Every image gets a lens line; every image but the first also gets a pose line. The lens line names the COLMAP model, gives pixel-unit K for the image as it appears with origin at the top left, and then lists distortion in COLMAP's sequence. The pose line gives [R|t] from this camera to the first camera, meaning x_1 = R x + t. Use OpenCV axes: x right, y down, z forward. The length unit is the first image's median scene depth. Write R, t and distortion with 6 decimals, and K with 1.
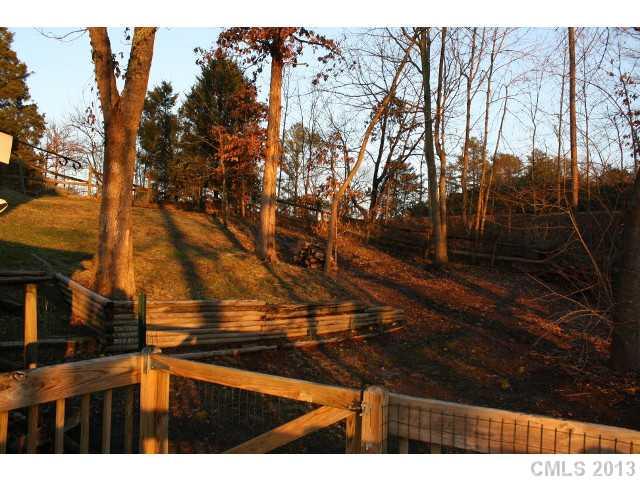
lens RADIAL K [[547.3, 0, 320.0], [0, 547.3, 240.0], [0, 0, 1]] dist [-0.169756, 0.211770]
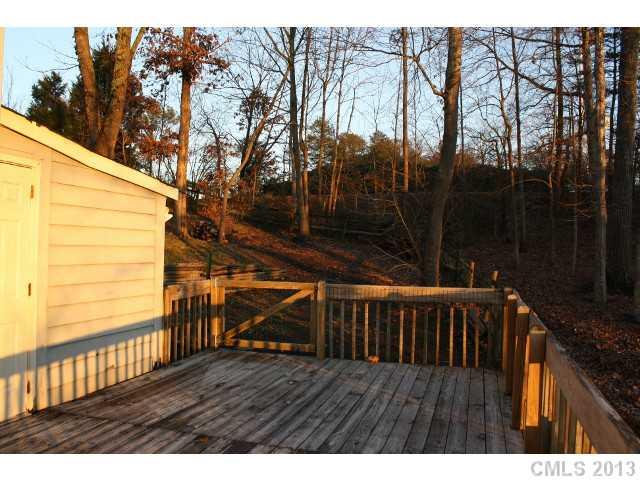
lens RADIAL K [[547.3, 0, 320.0], [0, 547.3, 240.0], [0, 0, 1]] dist [-0.169756, 0.211770]
pose [[0.961172, -0.015785, 0.275499, -0.087600], [0.002015, 0.998737, 0.050195, -0.011502], [-0.275944, -0.047690, 0.959990, -0.220232]]
